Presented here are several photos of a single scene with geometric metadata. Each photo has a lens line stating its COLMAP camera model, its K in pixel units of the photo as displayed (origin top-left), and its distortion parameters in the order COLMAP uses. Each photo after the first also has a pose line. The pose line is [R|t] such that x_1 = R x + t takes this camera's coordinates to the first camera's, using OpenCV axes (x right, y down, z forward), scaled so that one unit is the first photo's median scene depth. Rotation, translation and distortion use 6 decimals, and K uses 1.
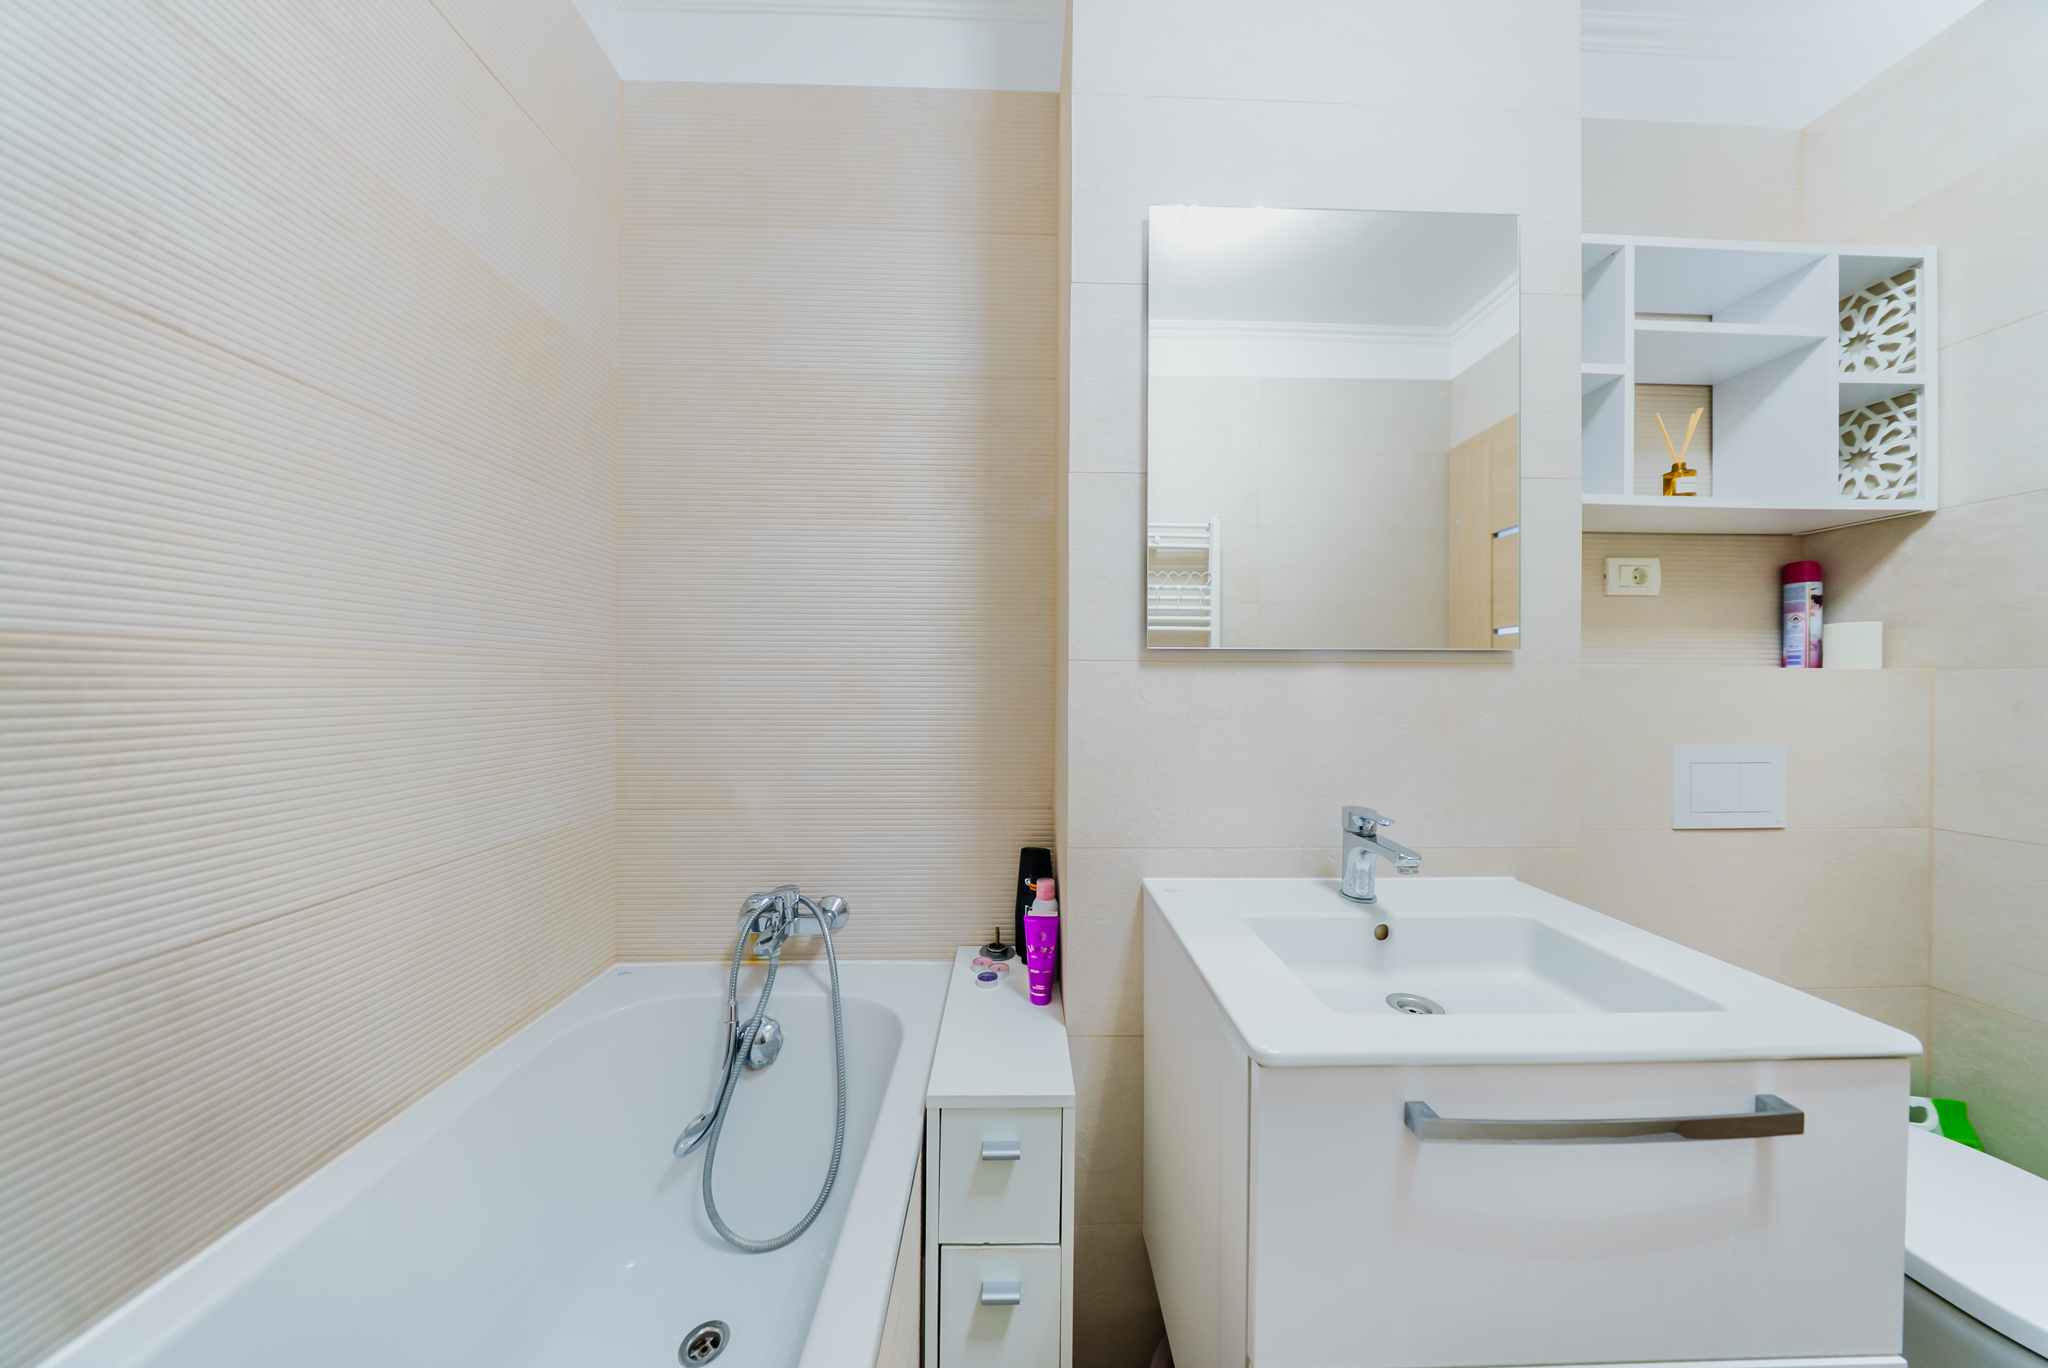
lens RADIAL K [[597.3, 0, 1024.0], [0, 597.3, 684.0], [0, 0, 1]] dist [0.000463, 0.000042]
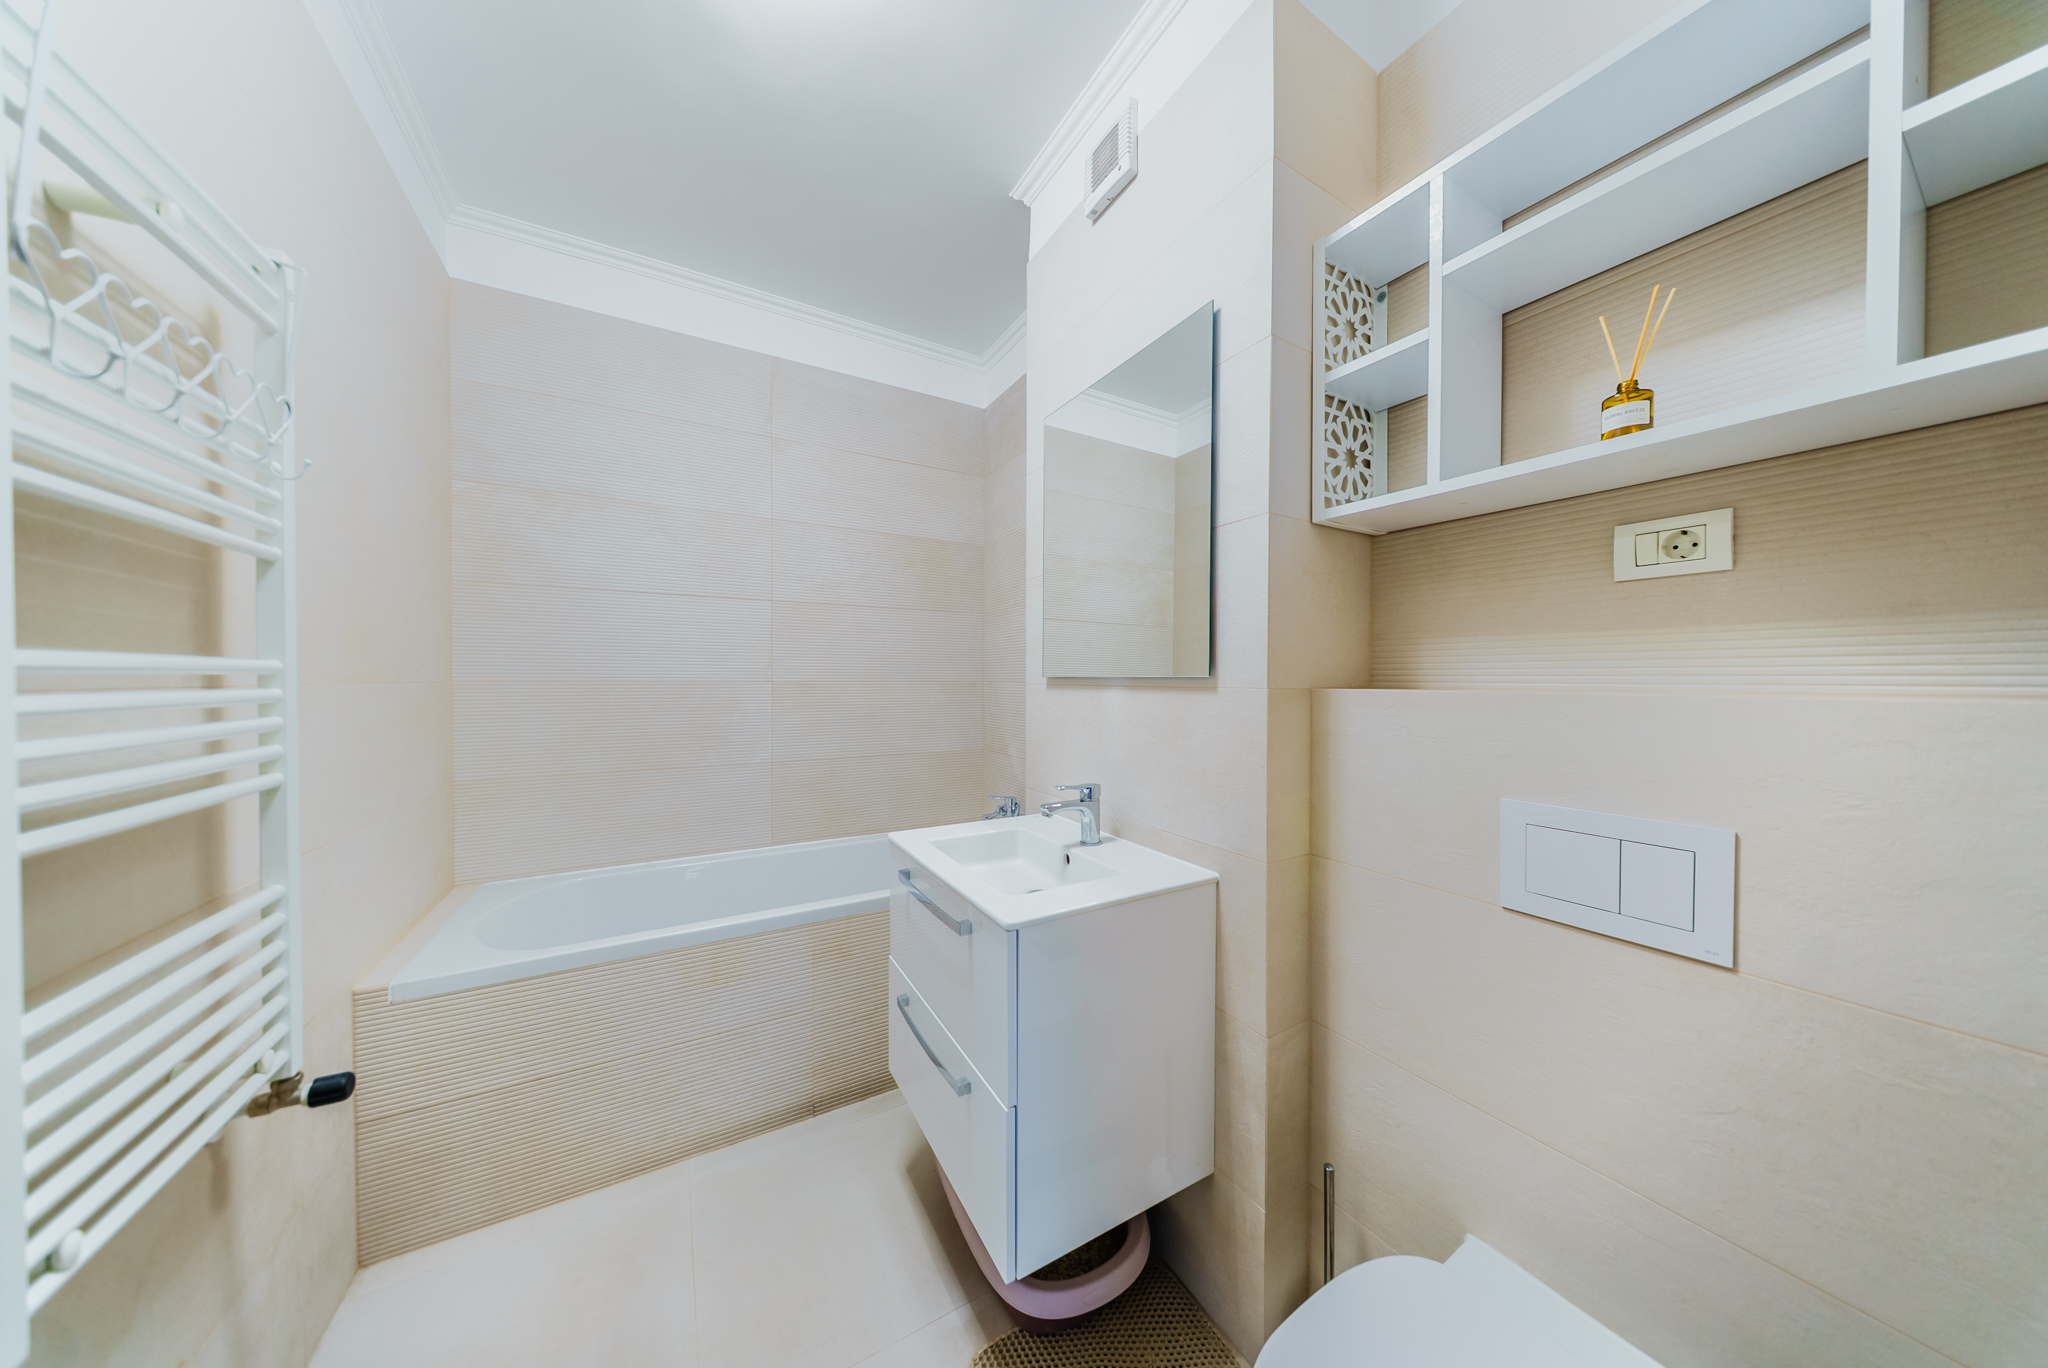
lens RADIAL K [[597.3, 0, 1024.0], [0, 597.3, 684.0], [0, 0, 1]] dist [0.000463, 0.000042]
pose [[0.478649, 0.006382, -0.877983, 1.467991], [0.002660, 0.999958, 0.008718, -0.048139], [0.878002, -0.006508, 0.478612, 0.108355]]
